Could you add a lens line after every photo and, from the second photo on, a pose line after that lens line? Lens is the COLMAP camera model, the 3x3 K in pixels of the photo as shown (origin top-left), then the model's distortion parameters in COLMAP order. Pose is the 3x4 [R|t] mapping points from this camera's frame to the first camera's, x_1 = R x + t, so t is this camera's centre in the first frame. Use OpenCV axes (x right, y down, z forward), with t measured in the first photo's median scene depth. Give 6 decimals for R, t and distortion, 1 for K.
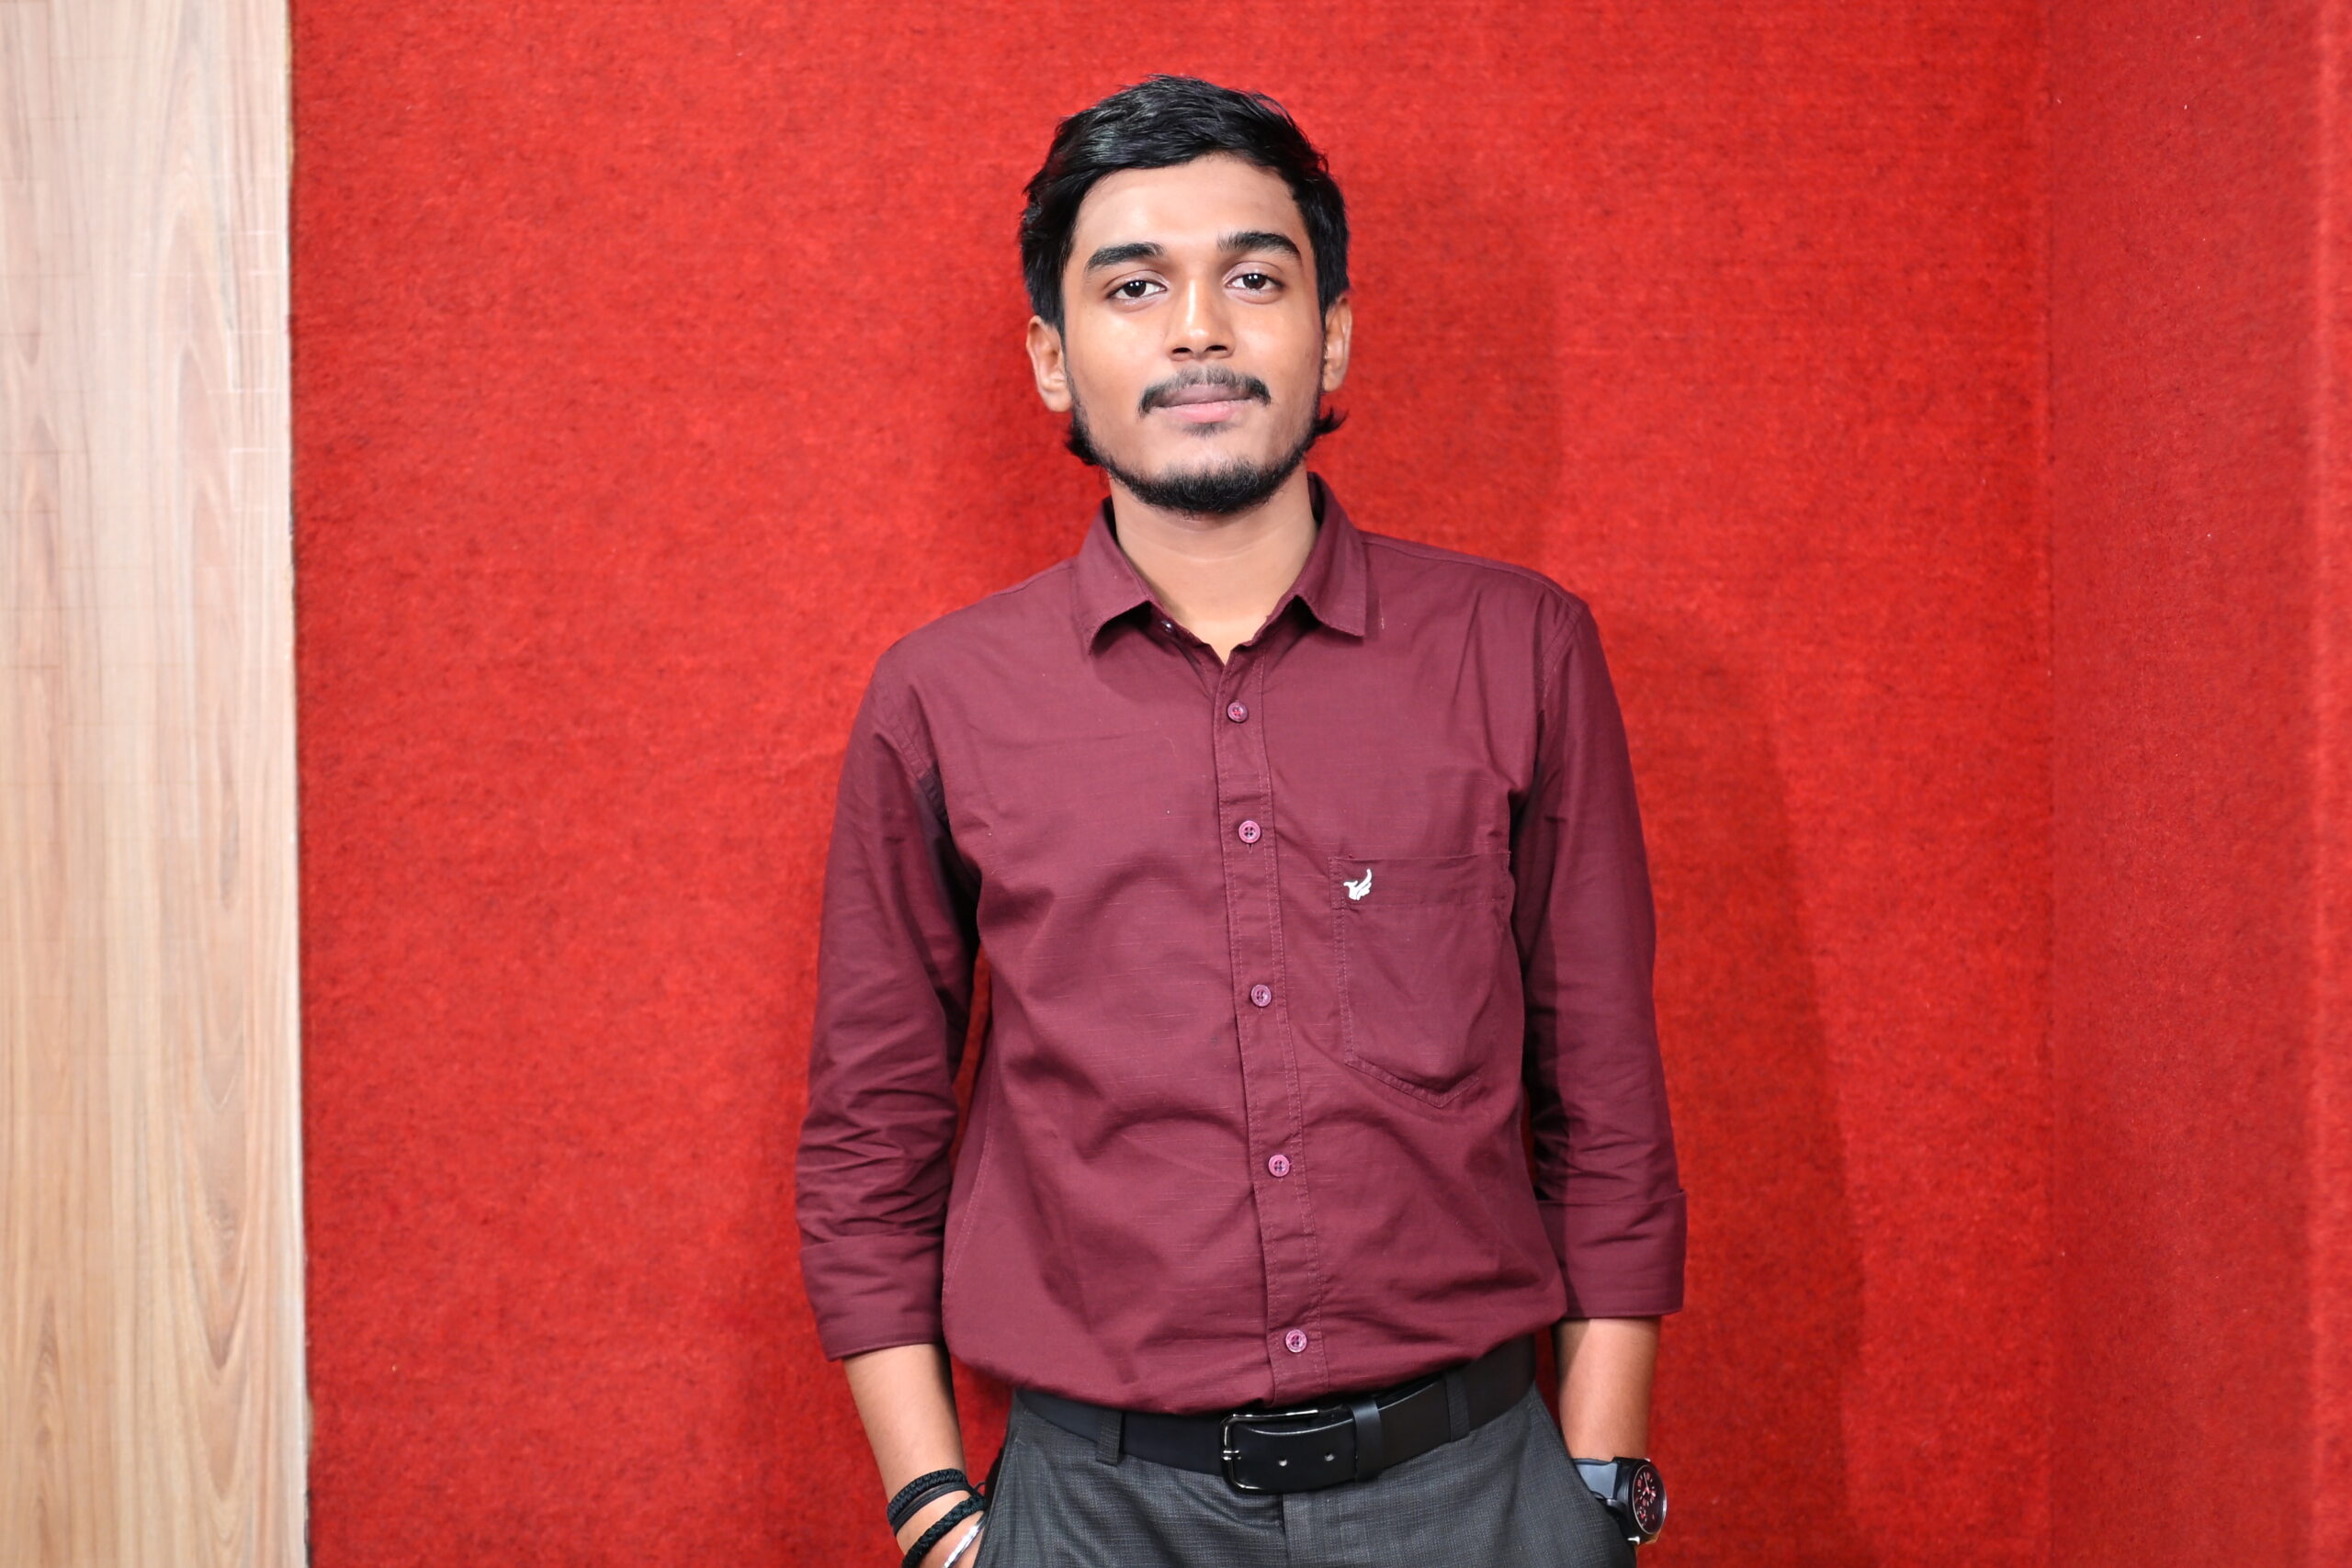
lens RADIAL K [[3552.2, 0, 1183.7], [0, 3552.2, 772.7], [0, 0, 1]] dist [-0.003610, 0.000000]
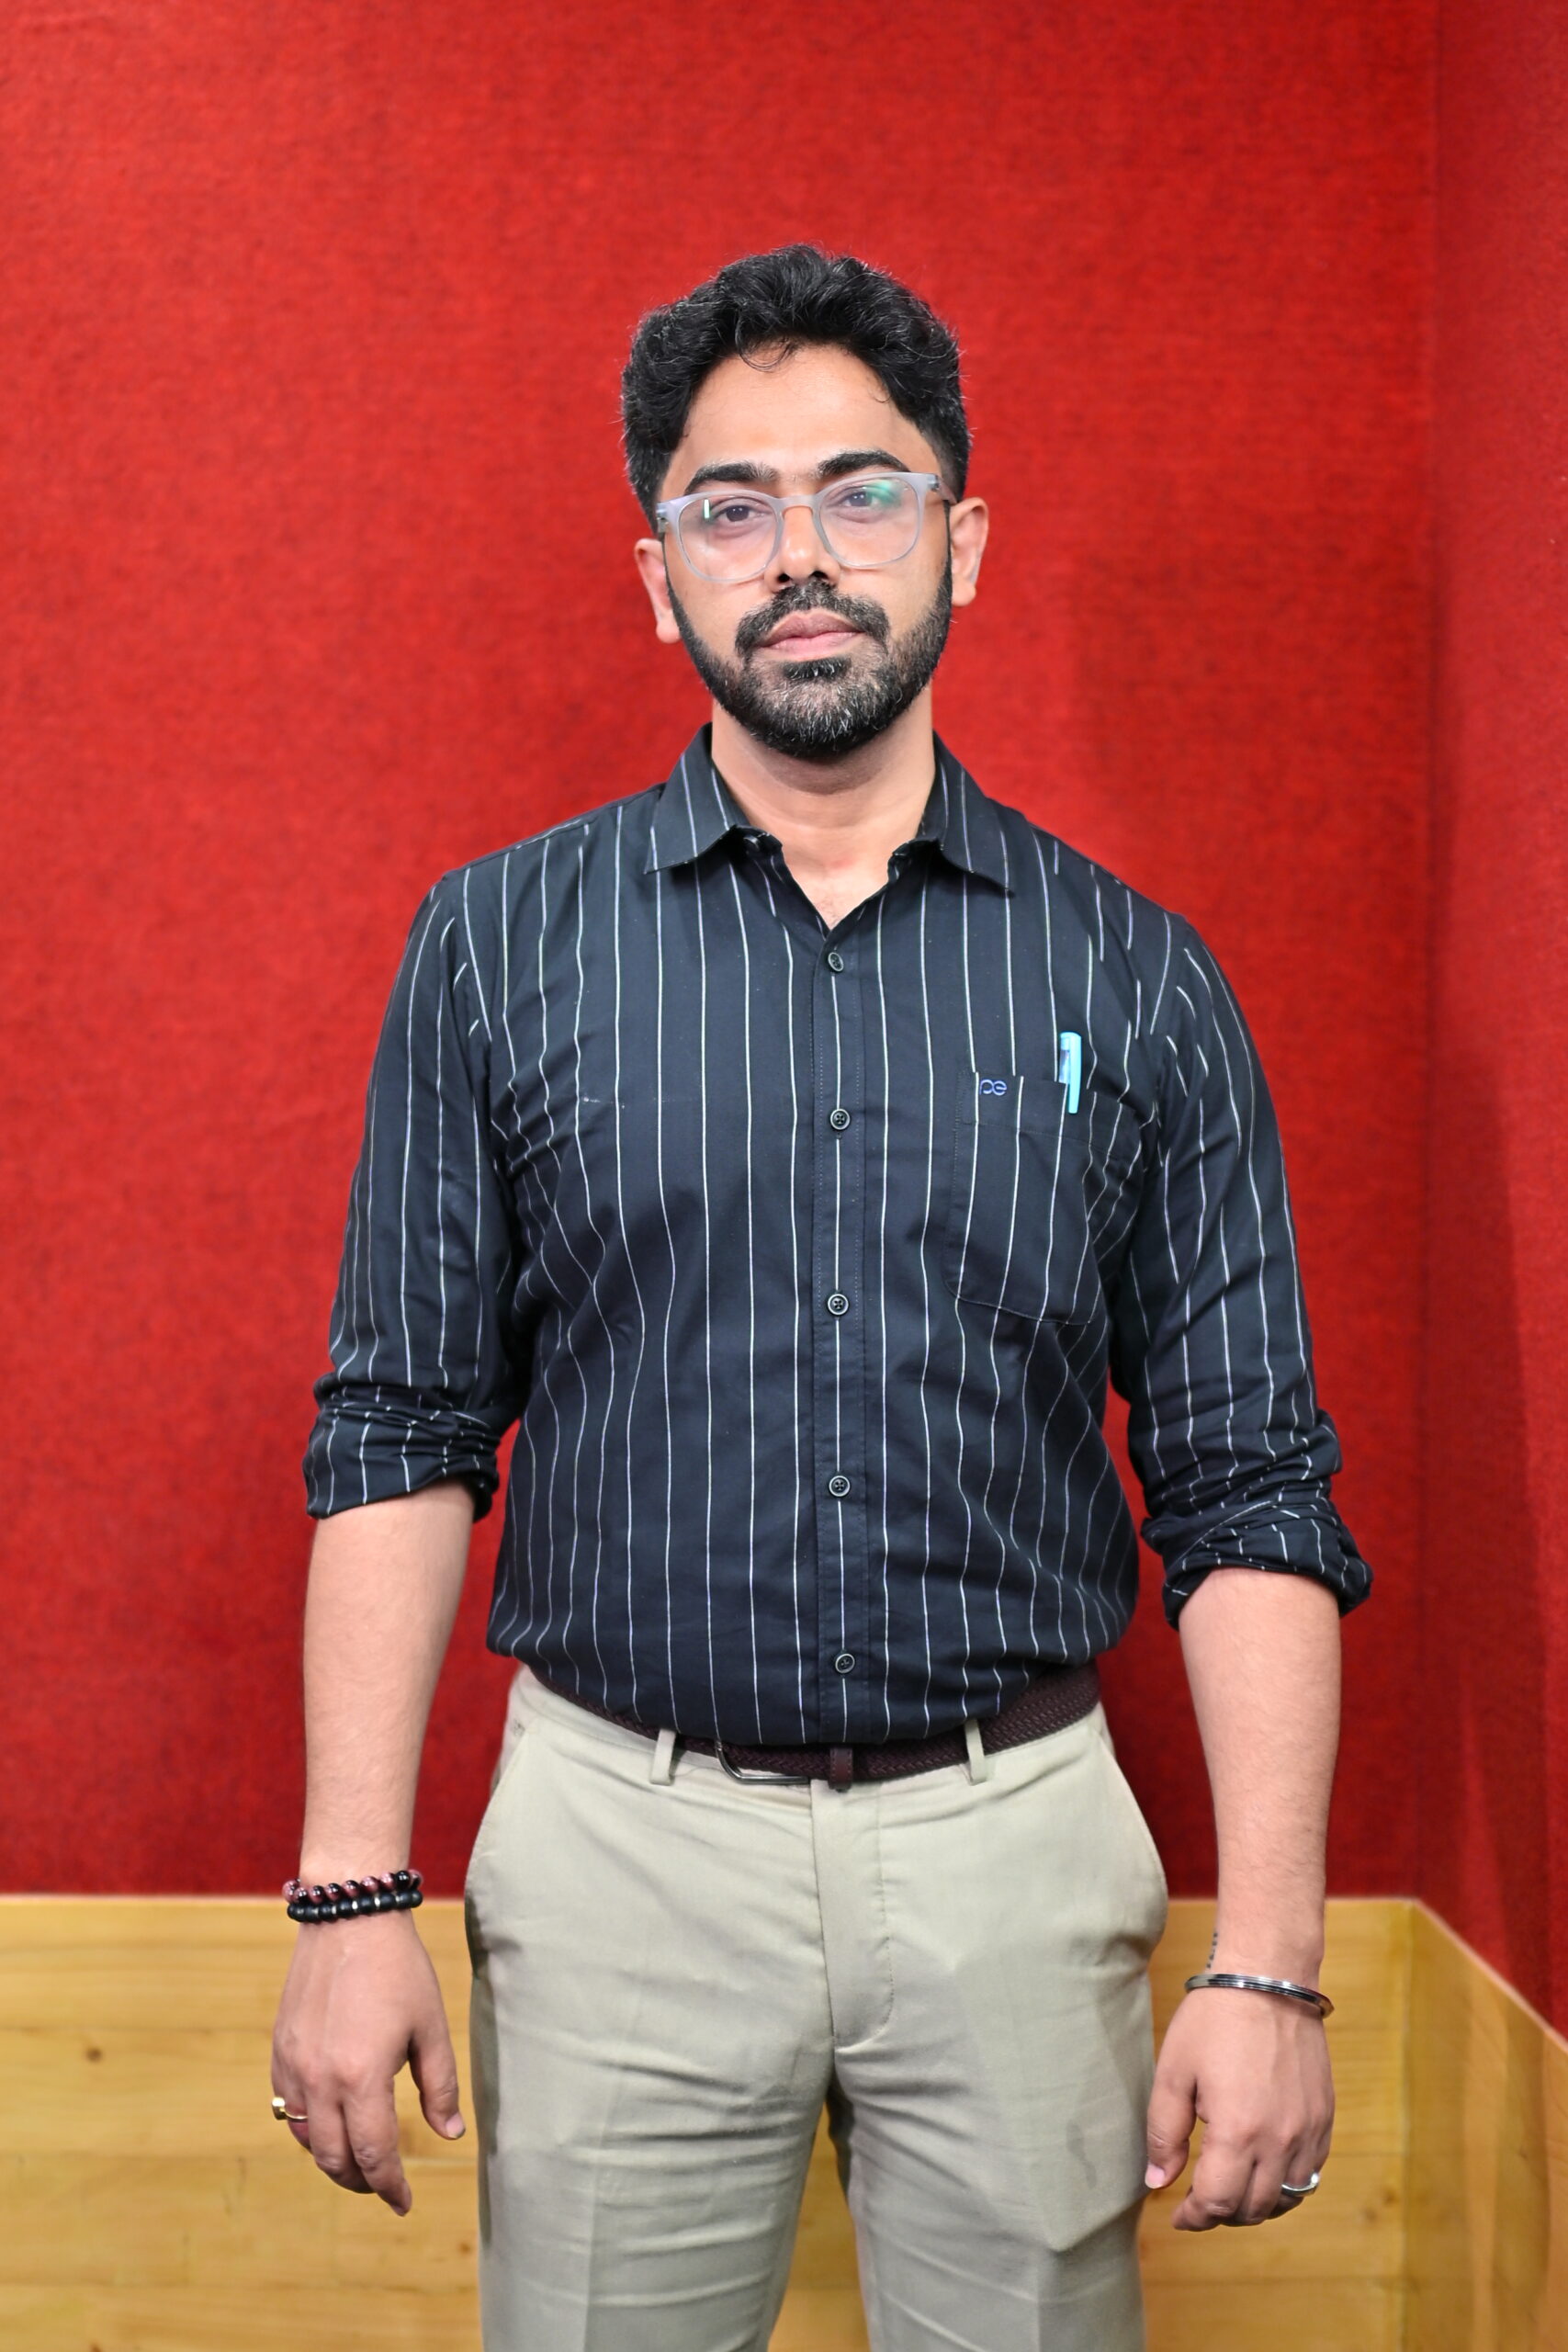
lens RADIAL K [[3552.2, 0, 776.1], [0, 3552.2, 1165.4], [0, 0, 1]] dist [-0.003610, 0.000000]
pose [[0.998136, 0.019813, 0.057728, -0.020199], [-0.018007, 0.999337, -0.031640, 0.041729], [-0.058316, 0.030542, 0.997831, -0.084753]]
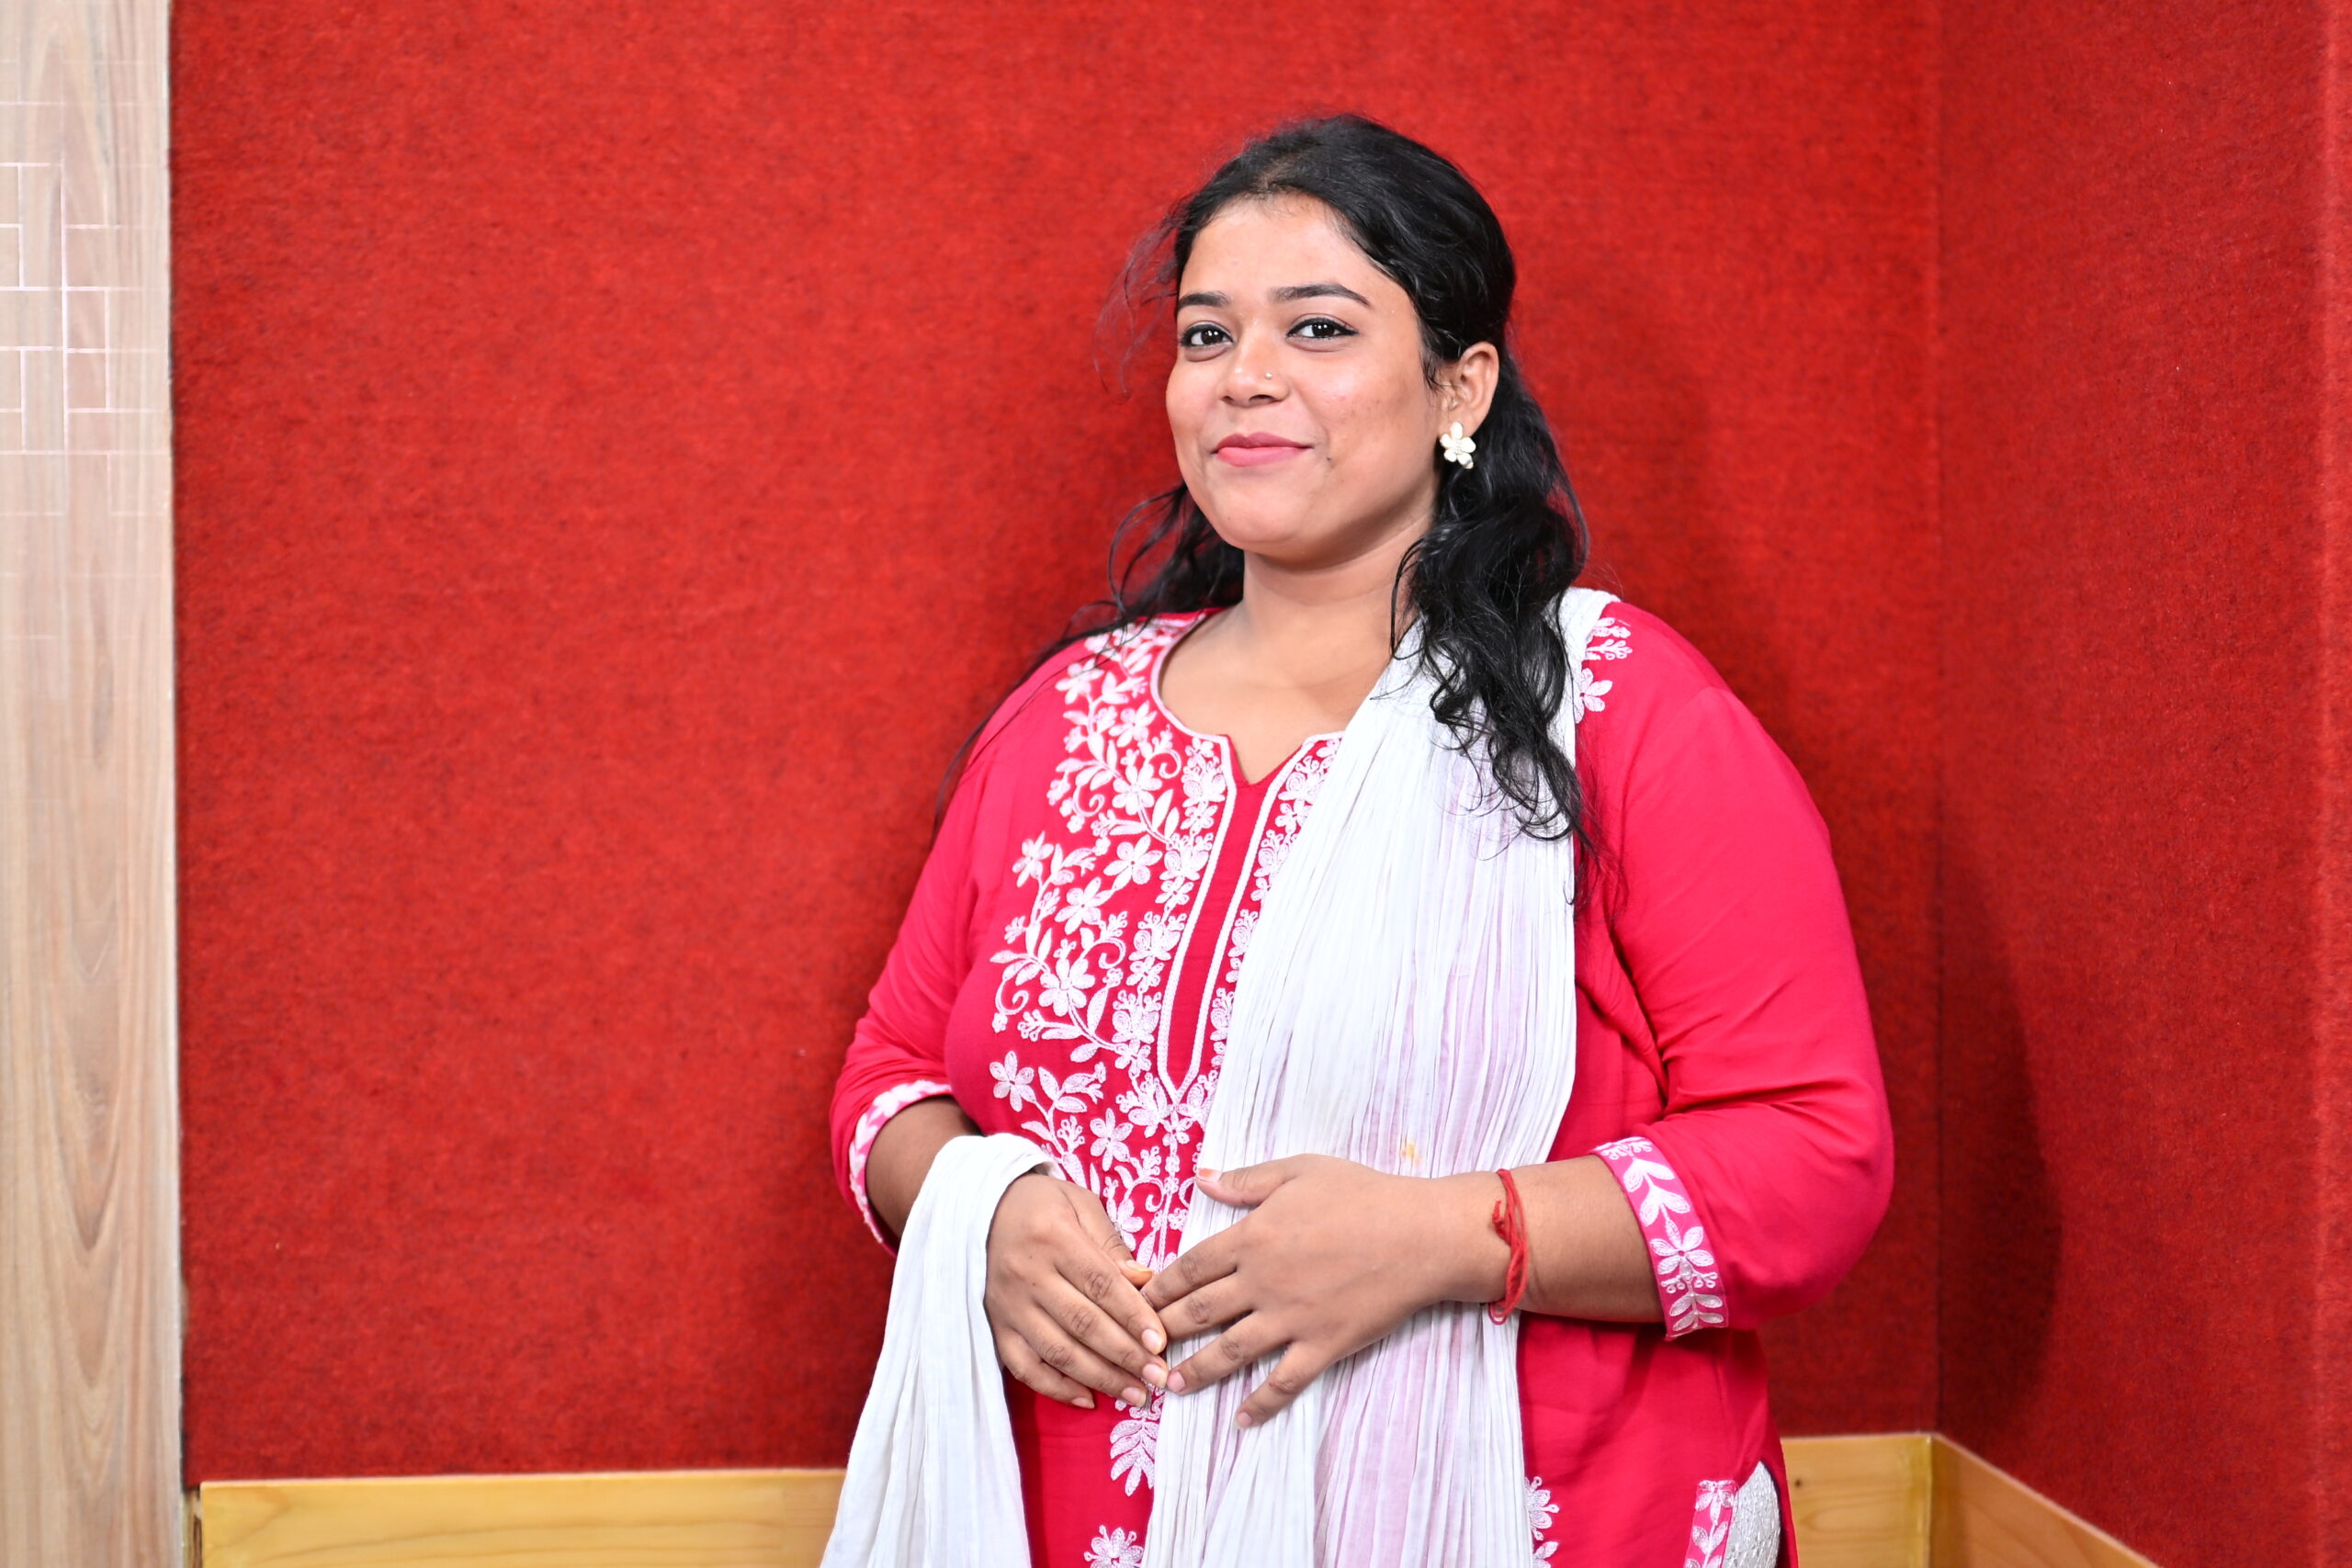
lens RADIAL K [[3552.2, 0, 1145.3], [0, 3552.2, 804.4], [0, 0, 1]] dist [-0.003610, 0.000000]
pose [[0.991488, 0.001479, 0.130192, -0.115895], [-0.000938, 0.999991, -0.004218, 0.052472], [-0.130197, 0.004060, 0.991480, 0.014754]]
